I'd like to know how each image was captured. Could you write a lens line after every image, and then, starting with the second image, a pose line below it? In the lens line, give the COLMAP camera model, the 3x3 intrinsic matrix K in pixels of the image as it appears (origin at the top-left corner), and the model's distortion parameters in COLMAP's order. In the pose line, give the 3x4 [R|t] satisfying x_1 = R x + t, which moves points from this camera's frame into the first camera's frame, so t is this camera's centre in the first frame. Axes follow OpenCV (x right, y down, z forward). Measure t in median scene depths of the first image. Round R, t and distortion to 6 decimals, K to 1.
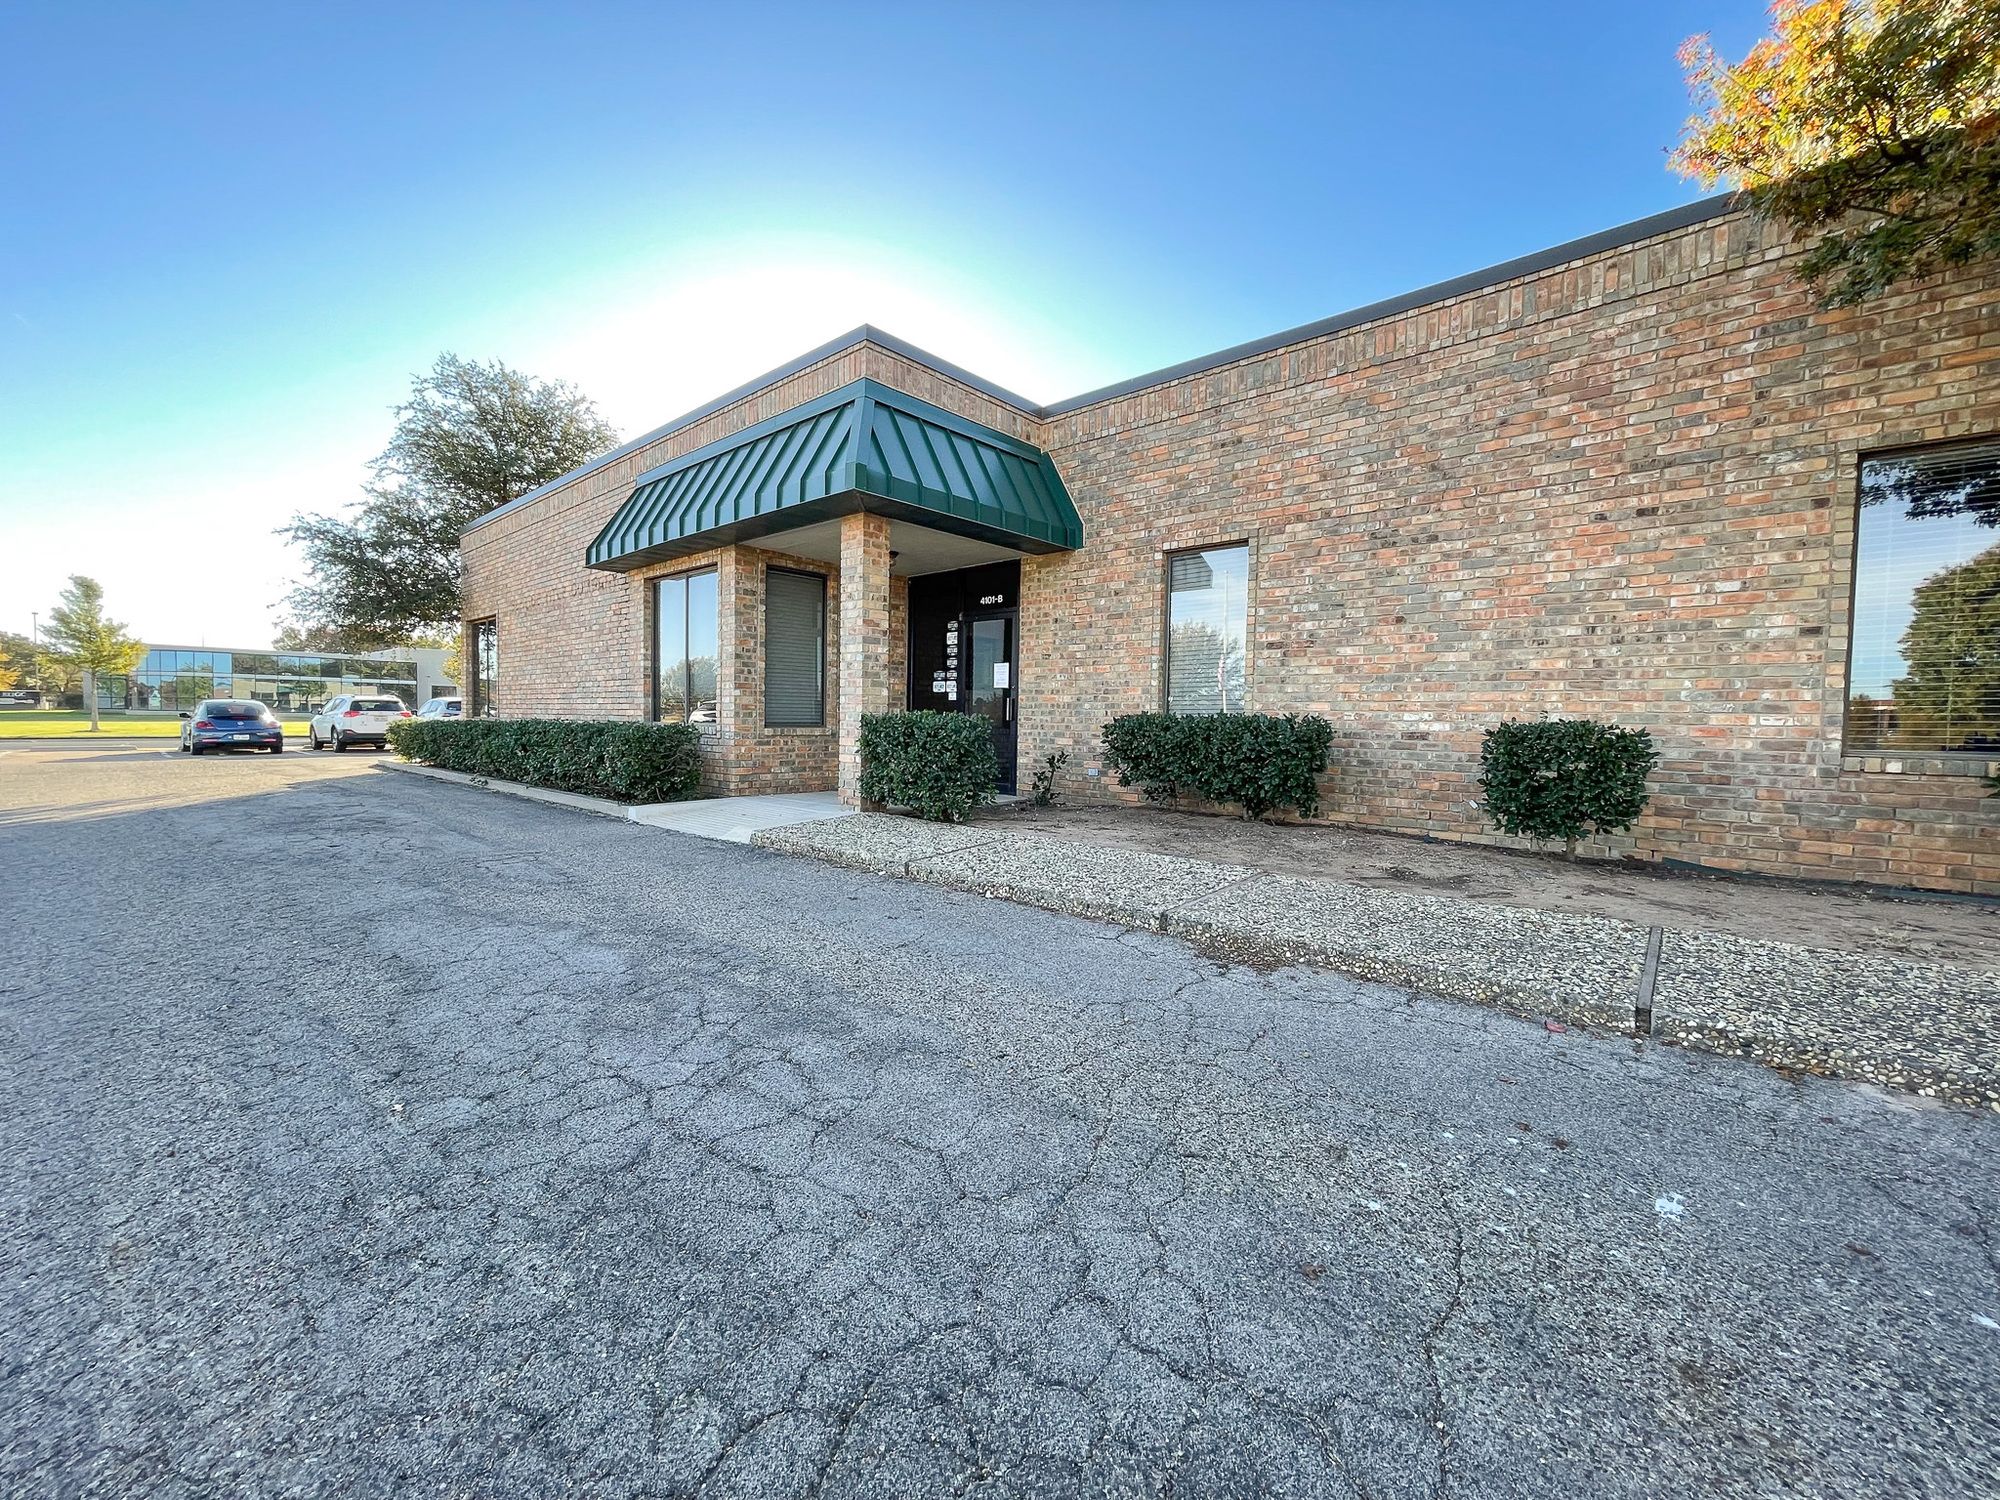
lens RADIAL K [[810.4, 0, 995.3], [0, 810.4, 749.1], [0, 0, 1]] dist [-0.001679, -0.000075]
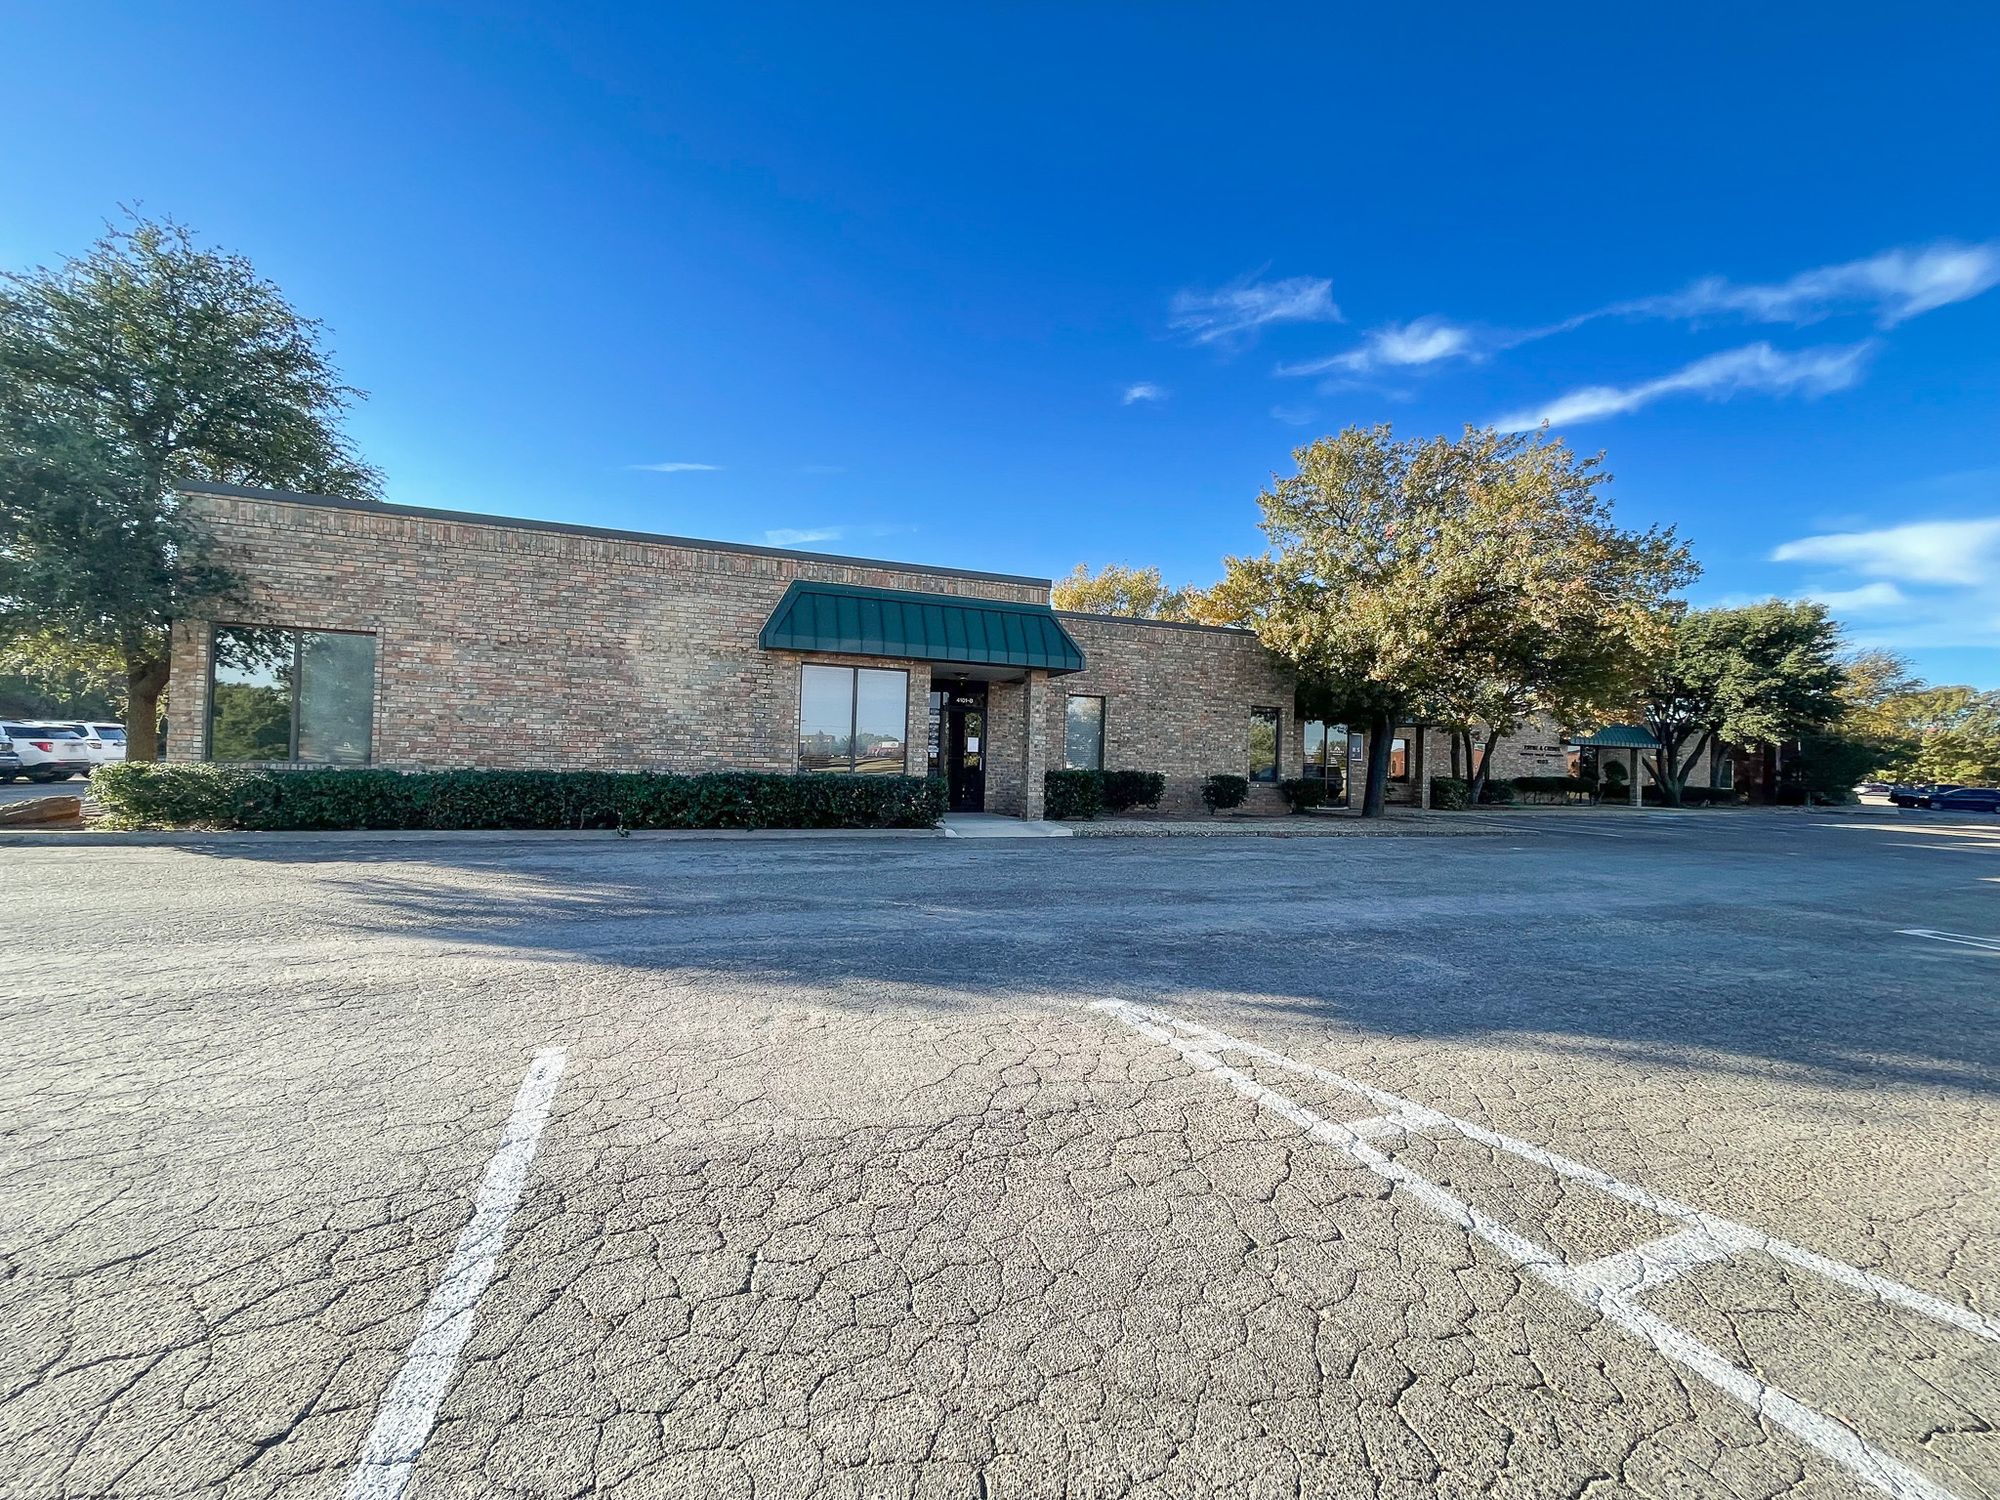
lens RADIAL K [[810.4, 0, 995.3], [0, 810.4, 749.1], [0, 0, 1]] dist [-0.001679, -0.000075]
pose [[0.465836, 0.005707, 0.884853, -2.084947], [0.009627, 0.999887, -0.011517, -0.084192], [-0.884819, 0.013883, 0.465728, 0.183880]]
